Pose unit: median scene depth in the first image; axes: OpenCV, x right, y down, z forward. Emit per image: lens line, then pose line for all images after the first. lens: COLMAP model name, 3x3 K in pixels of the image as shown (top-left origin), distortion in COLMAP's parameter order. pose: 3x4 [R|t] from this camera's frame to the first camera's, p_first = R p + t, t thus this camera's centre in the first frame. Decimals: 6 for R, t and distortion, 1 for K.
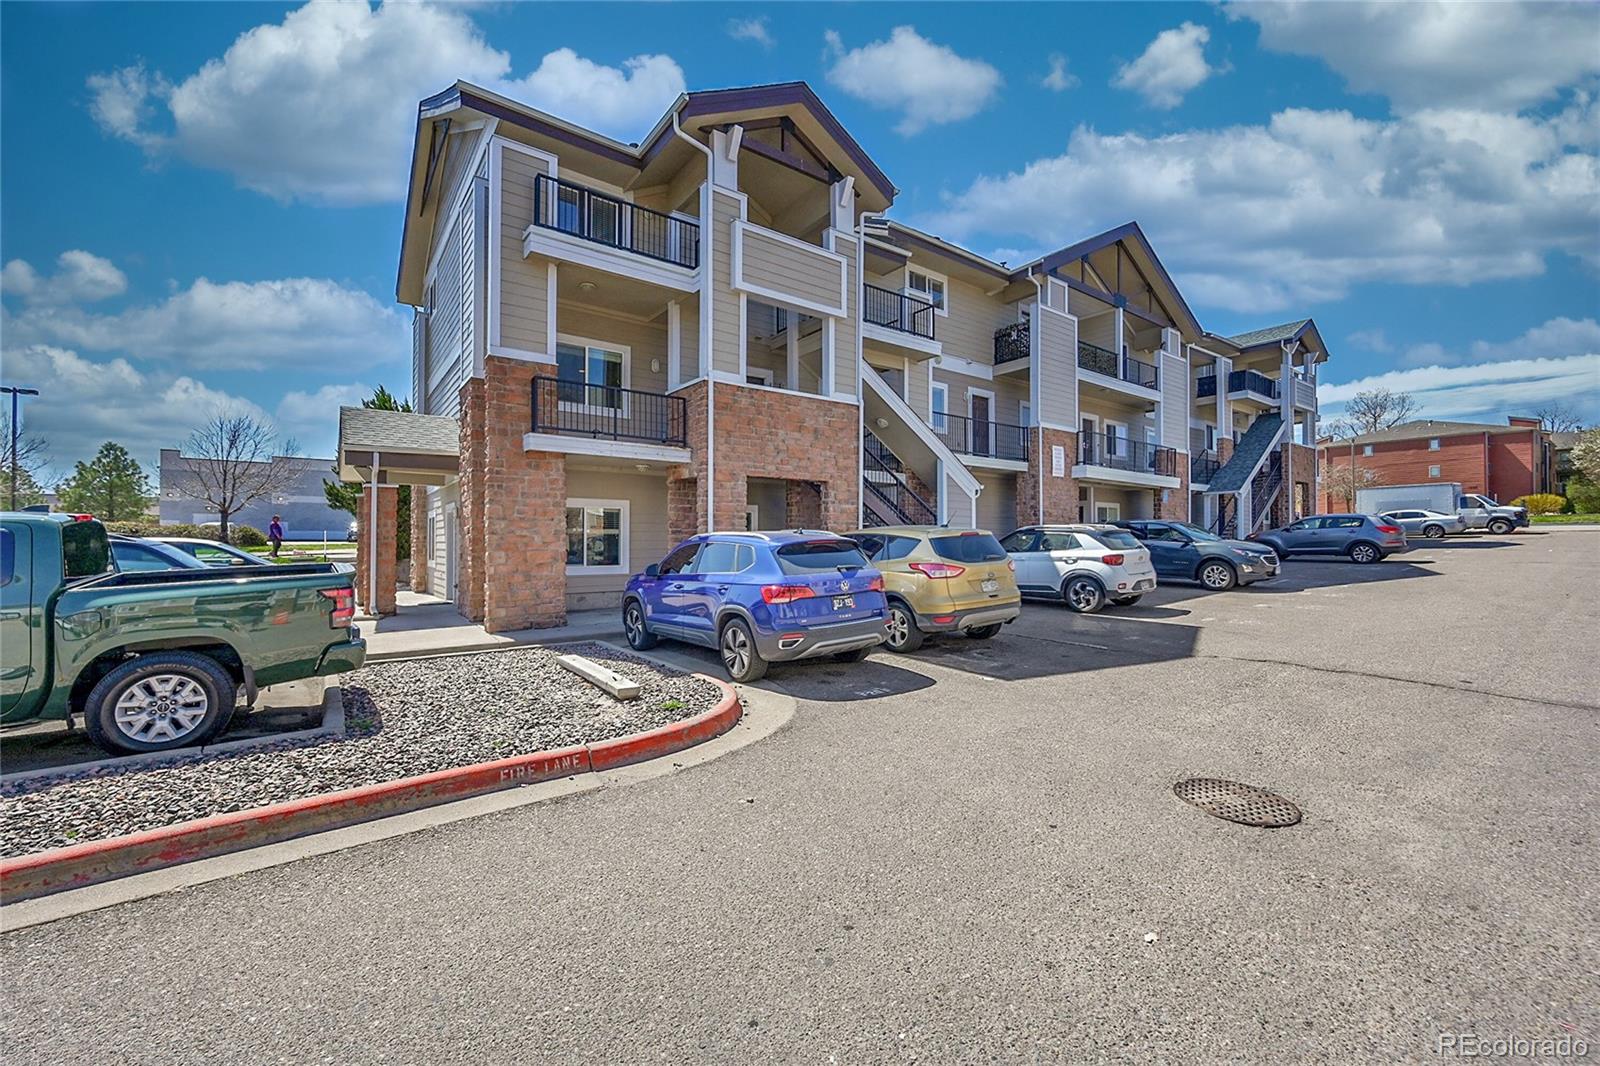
lens RADIAL K [[631.3, 0, 777.3], [0, 631.3, 532.1], [0, 0, 1]] dist [-0.001028, -0.000035]
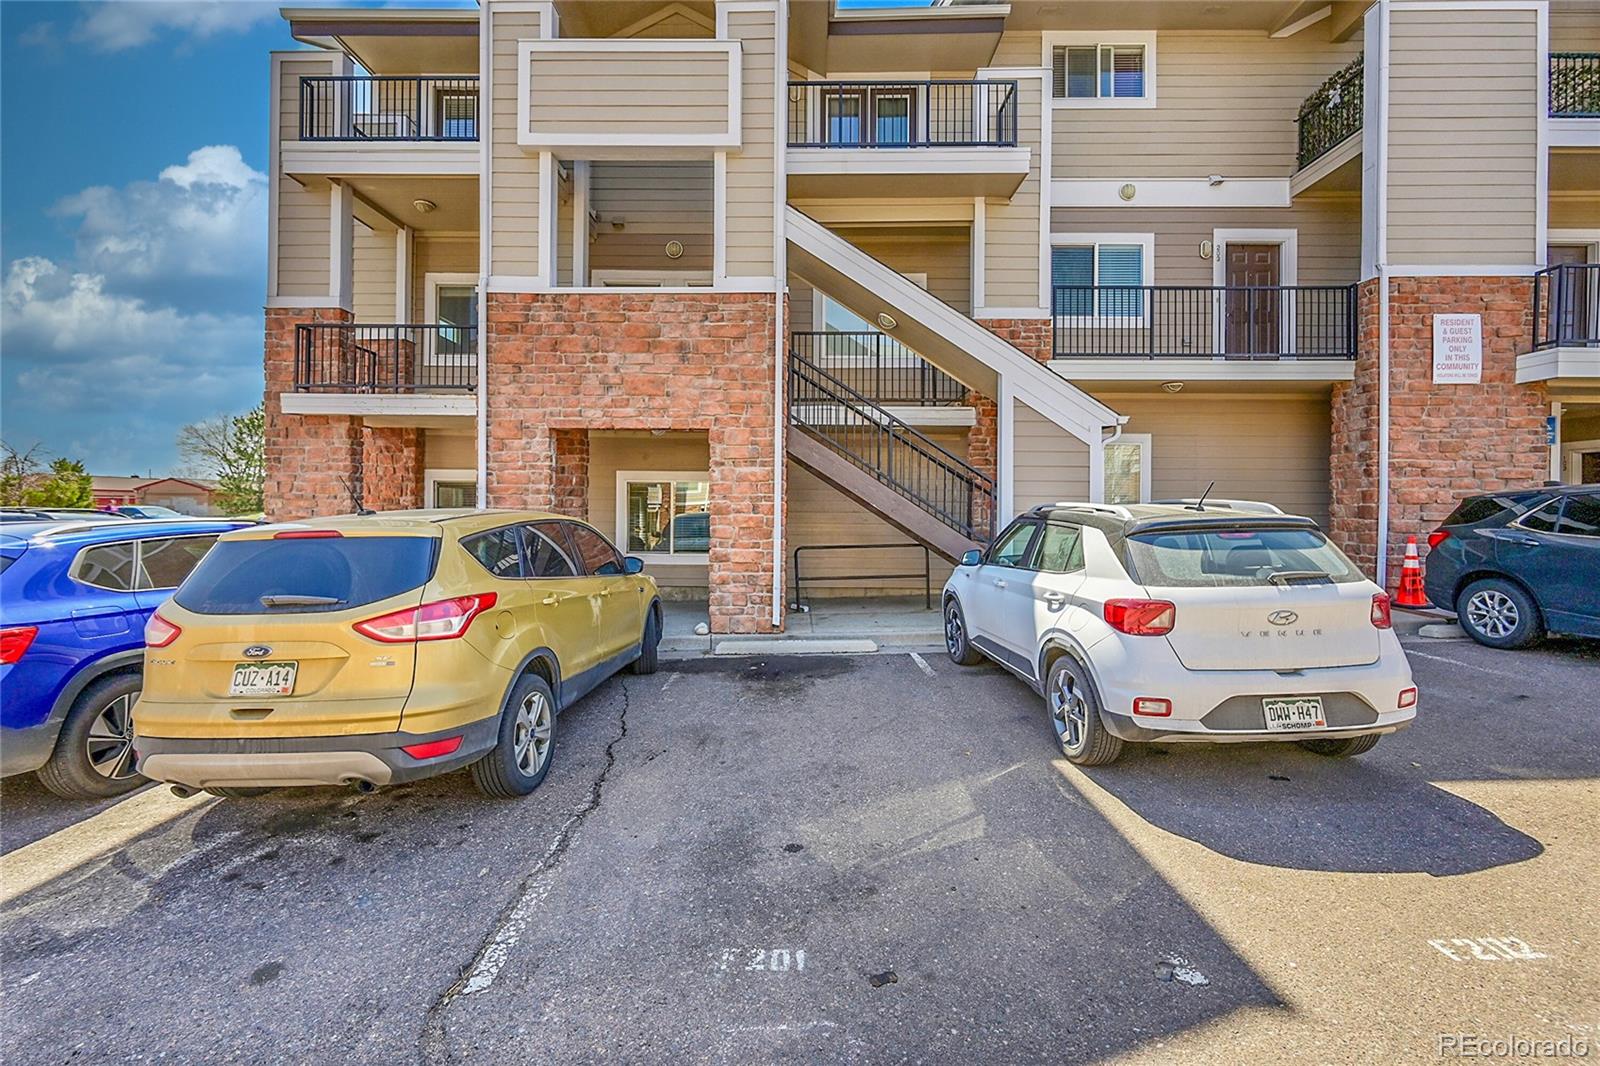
lens RADIAL K [[638.8, 0, 805.9], [0, 638.8, 508.8], [0, 0, 1]] dist [0.000396, 0.000230]
pose [[0.807535, 0.005740, -0.589791, 0.502444], [0.001122, 0.999936, 0.011267, -0.010975], [0.589818, -0.009761, 0.807477, 0.552562]]
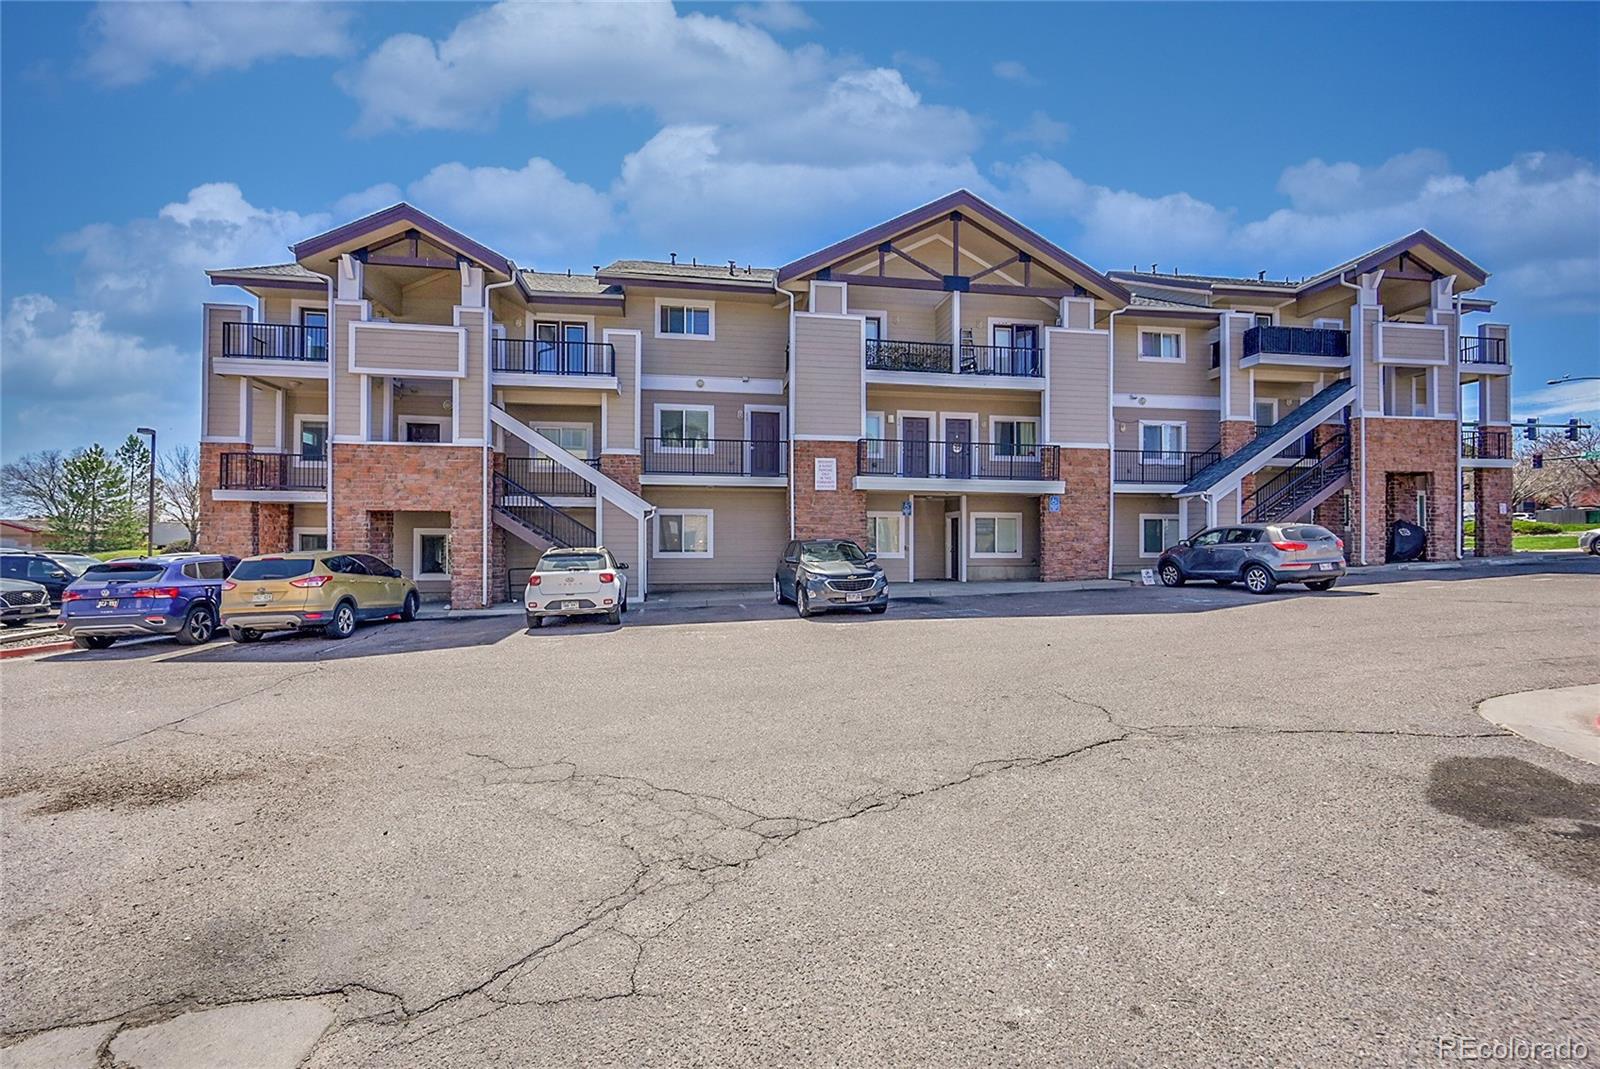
lens RADIAL K [[635.9, 0, 797.8], [0, 635.9, 541.9], [0, 0, 1]] dist [0.000139, 0.000017]
pose [[0.891454, -0.001135, -0.453110, 1.231989], [0.004068, 0.999977, 0.005499, -0.023322], [0.453093, -0.006746, 0.891438, 0.189589]]
